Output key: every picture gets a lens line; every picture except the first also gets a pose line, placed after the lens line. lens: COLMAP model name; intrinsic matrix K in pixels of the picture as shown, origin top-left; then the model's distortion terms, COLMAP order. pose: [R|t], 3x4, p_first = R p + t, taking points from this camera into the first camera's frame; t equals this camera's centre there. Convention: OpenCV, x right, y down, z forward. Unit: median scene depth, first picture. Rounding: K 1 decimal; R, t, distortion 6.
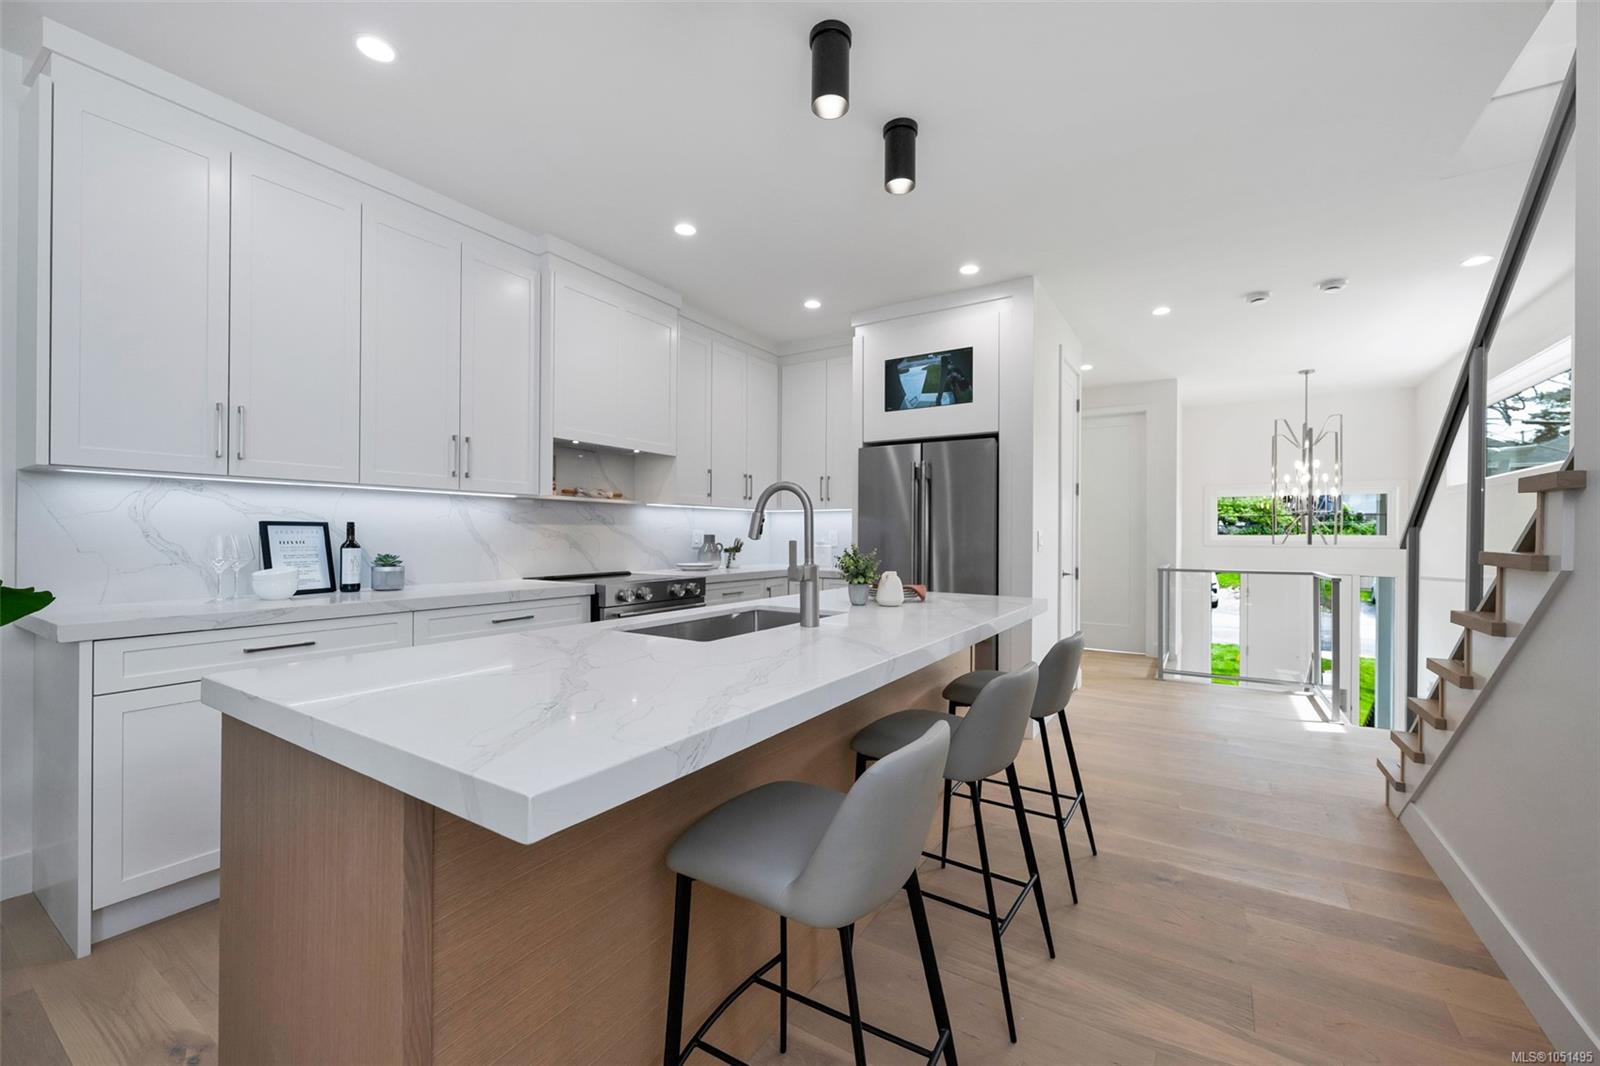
lens RADIAL K [[636.1, 0, 797.1], [0, 636.1, 532.7], [0, 0, 1]] dist [0.000586, -0.002378]
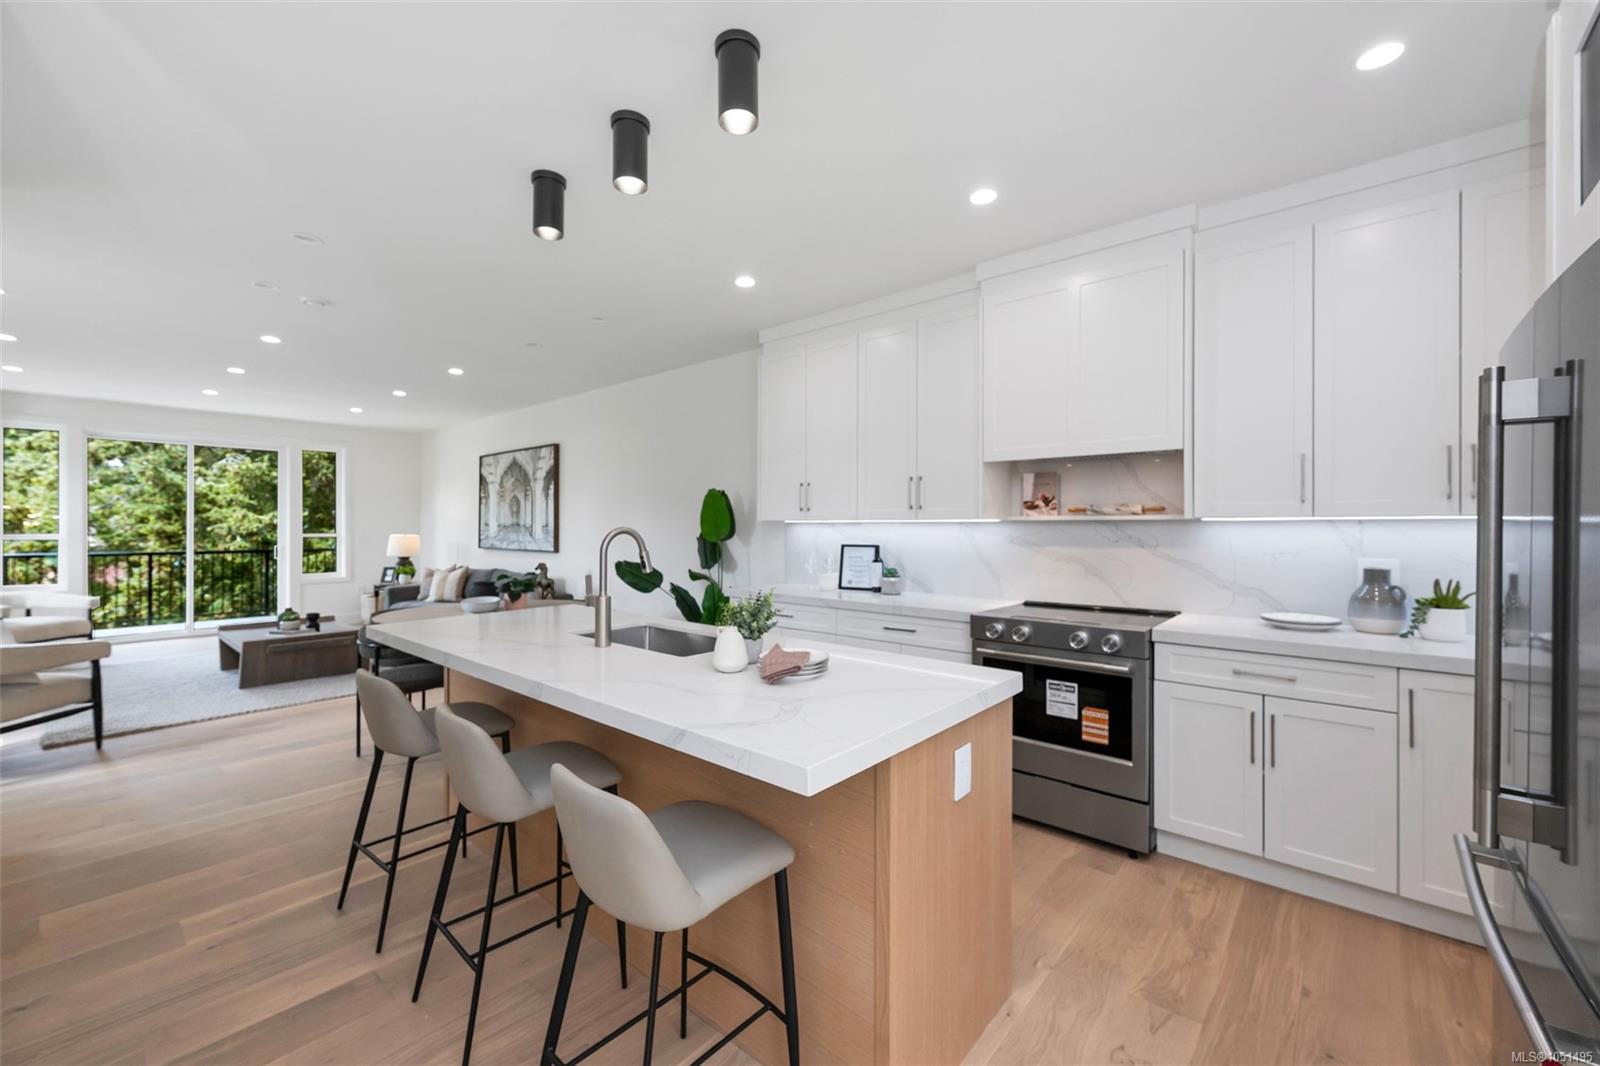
lens RADIAL K [[636.1, 0, 804.7], [0, 636.1, 523.9], [0, 0, 1]] dist [0.000586, -0.002378]
pose [[-0.123508, -0.008177, -0.992310, 0.572582], [0.001988, 0.999962, -0.008487, -0.039056], [0.992342, -0.003021, -0.123487, 0.740658]]
